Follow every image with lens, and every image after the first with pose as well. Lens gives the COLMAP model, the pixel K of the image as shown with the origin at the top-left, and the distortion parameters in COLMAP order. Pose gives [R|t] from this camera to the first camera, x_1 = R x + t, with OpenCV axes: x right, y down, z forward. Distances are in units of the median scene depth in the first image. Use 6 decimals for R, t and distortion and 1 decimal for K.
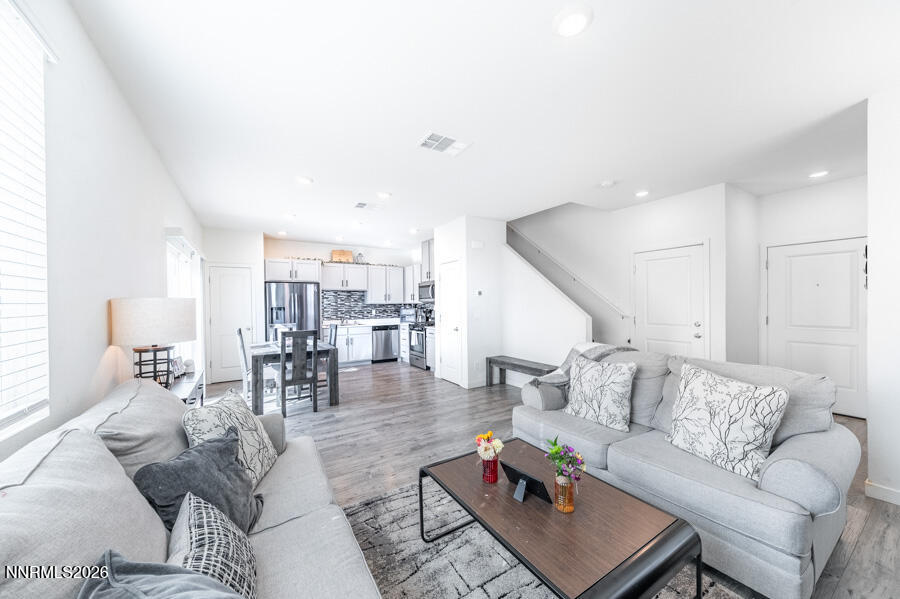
lens RADIAL K [[316.8, 0, 445.0], [0, 316.8, 303.5], [0, 0, 1]] dist [0.013273, -0.001222]
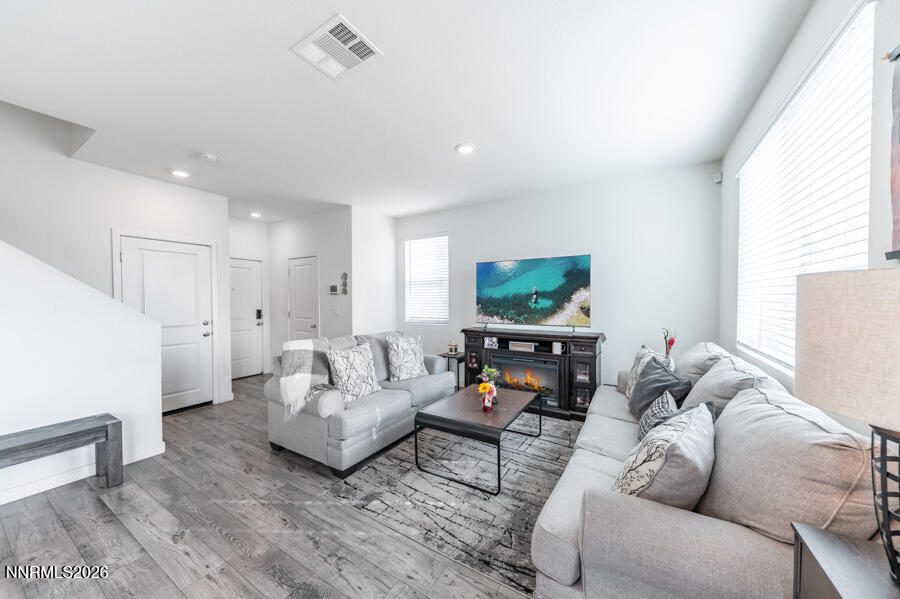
lens RADIAL K [[316.8, 0, 446.8], [0, 316.8, 304.4], [0, 0, 1]] dist [0.013273, -0.001222]
pose [[-0.454391, -0.003153, 0.890797, -0.258873], [0.010842, 0.999900, 0.009070, 0.002266], [-0.890736, 0.013779, -0.454312, 0.421005]]
